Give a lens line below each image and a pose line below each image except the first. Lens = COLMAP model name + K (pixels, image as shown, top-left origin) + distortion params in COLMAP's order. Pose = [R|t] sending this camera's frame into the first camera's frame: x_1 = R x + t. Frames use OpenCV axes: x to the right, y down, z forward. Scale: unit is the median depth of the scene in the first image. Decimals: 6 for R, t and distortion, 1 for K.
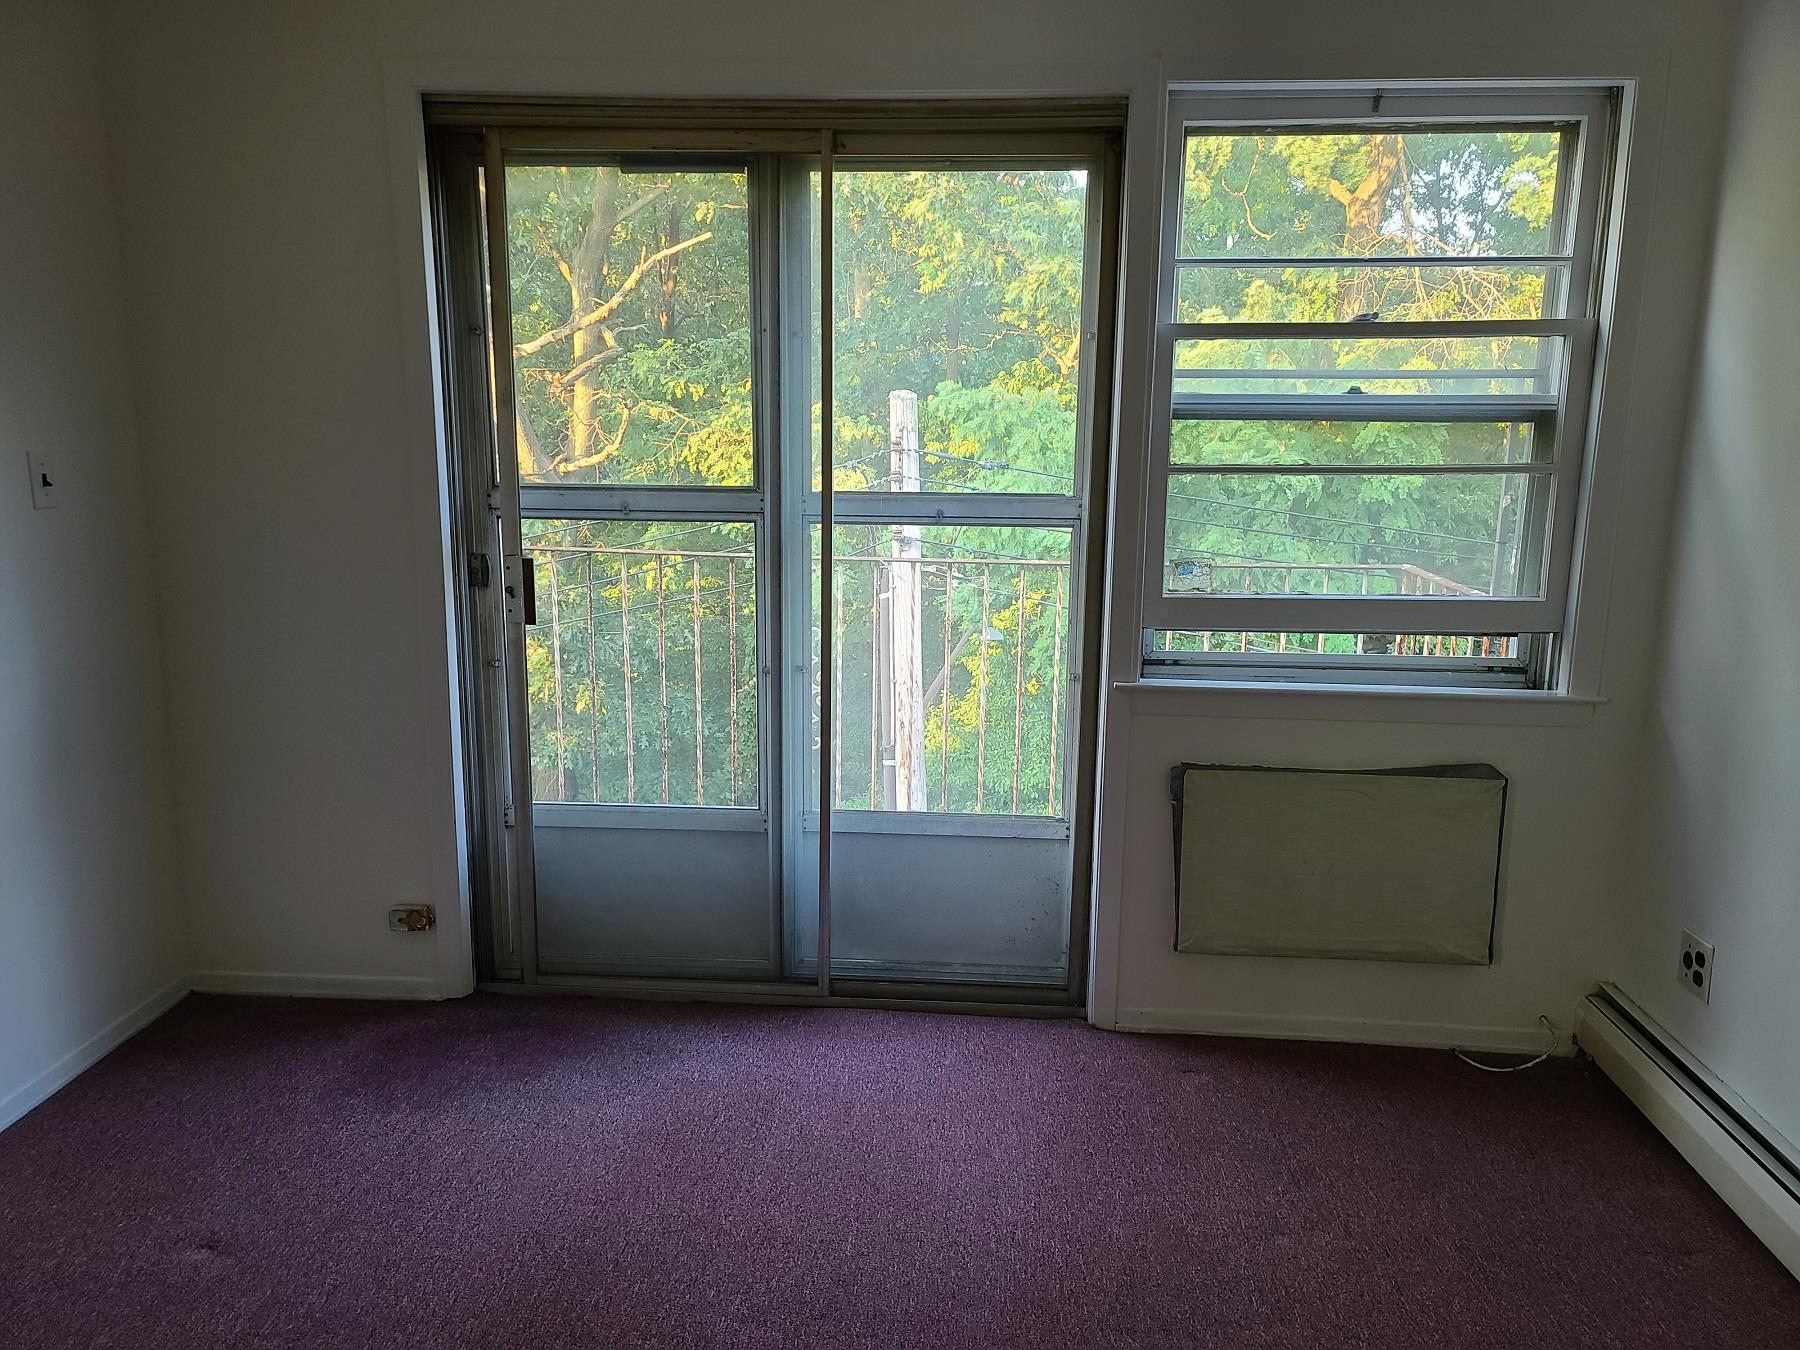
lens RADIAL K [[1313.8, 0, 897.2], [0, 1313.8, 672.4], [0, 0, 1]] dist [0.032829, -0.000378]
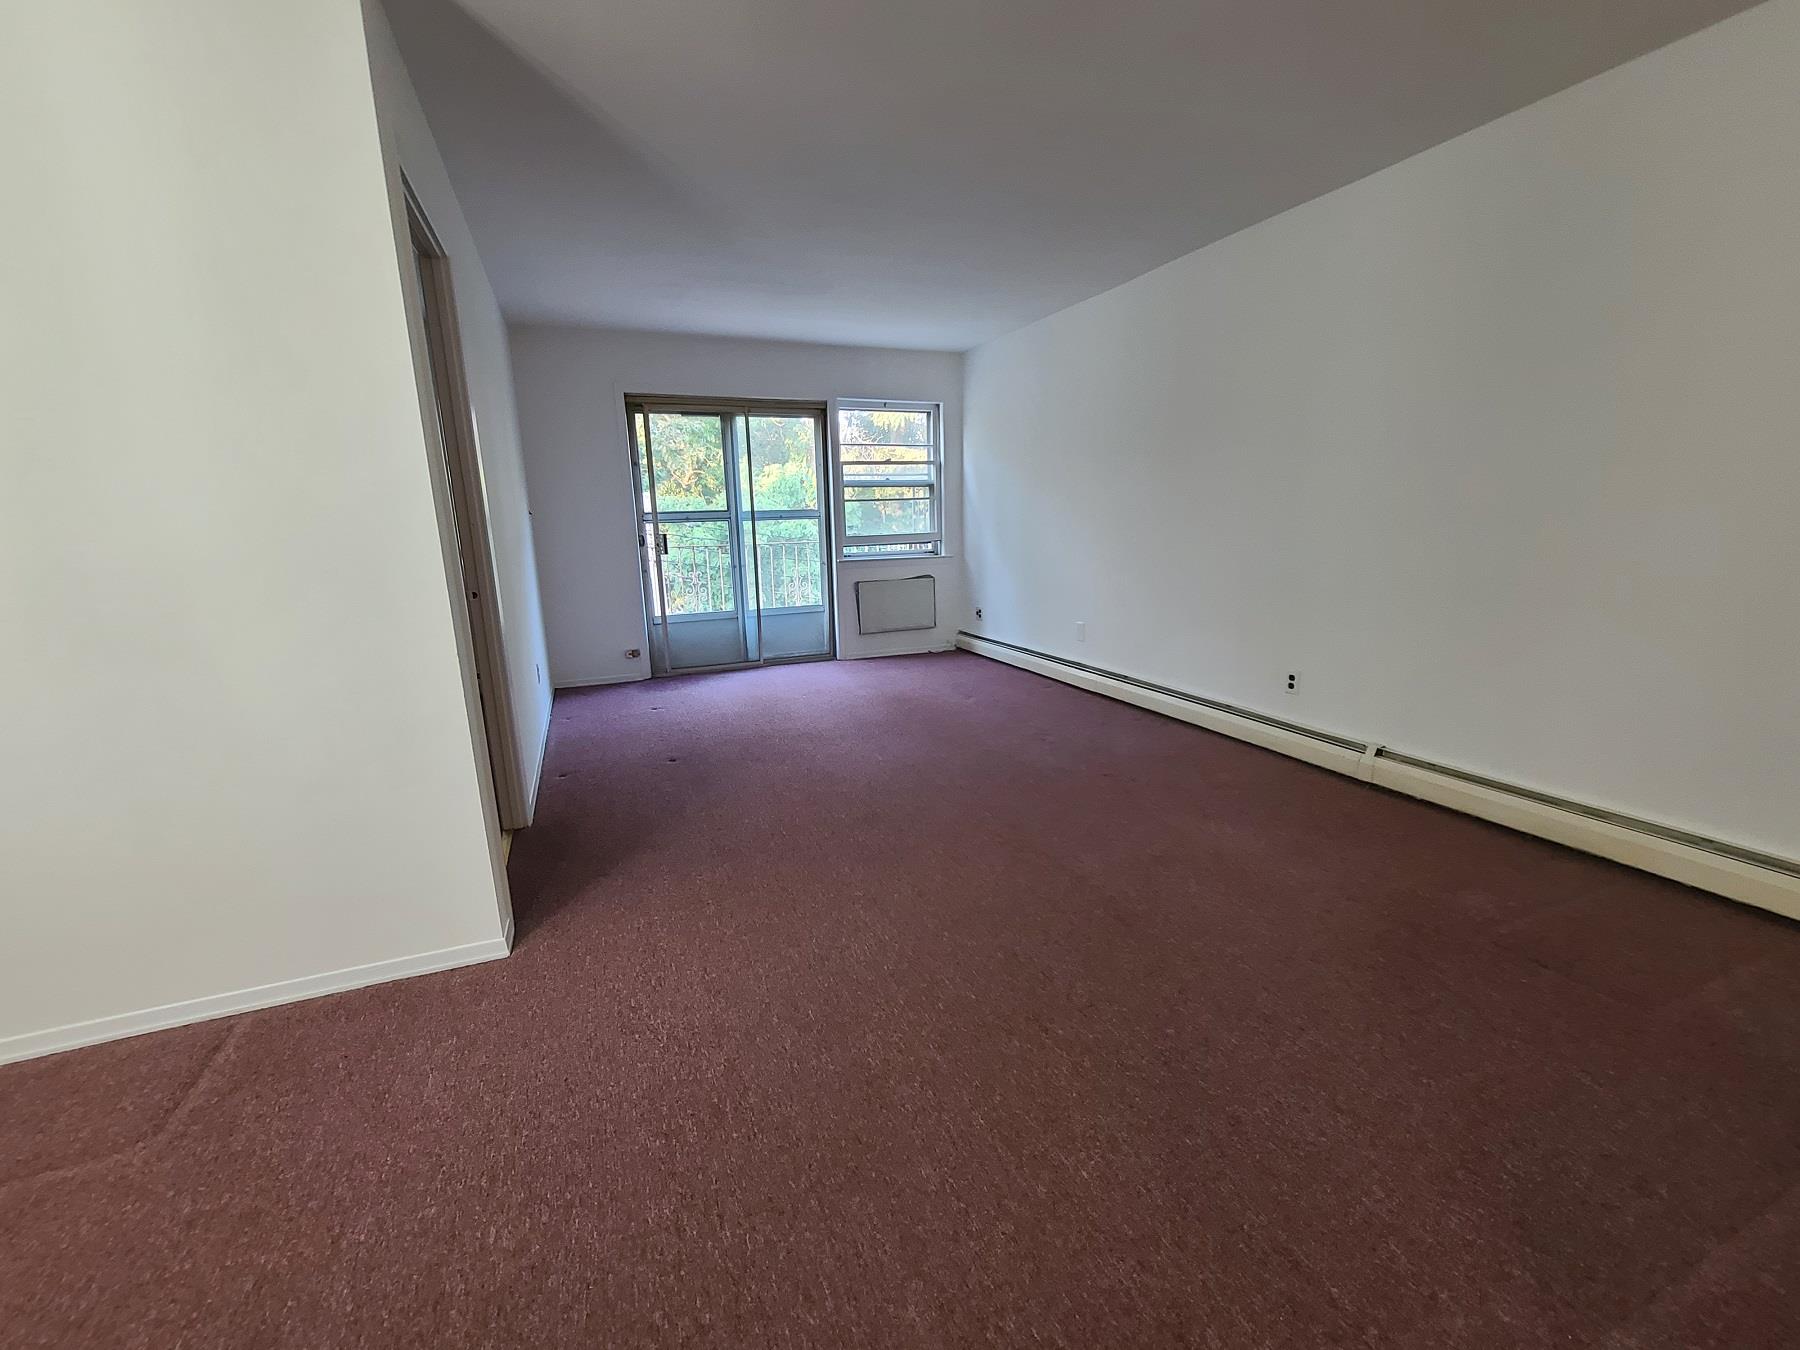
lens RADIAL K [[726.3, 0, 896.9], [0, 726.3, 673.1], [0, 0, 1]] dist [-0.001424, -0.000021]
pose [[0.886490, -0.130345, 0.444011, -0.621434], [0.122146, 0.991391, 0.047165, 0.242057], [-0.446336, 0.012423, 0.894779, -0.863508]]
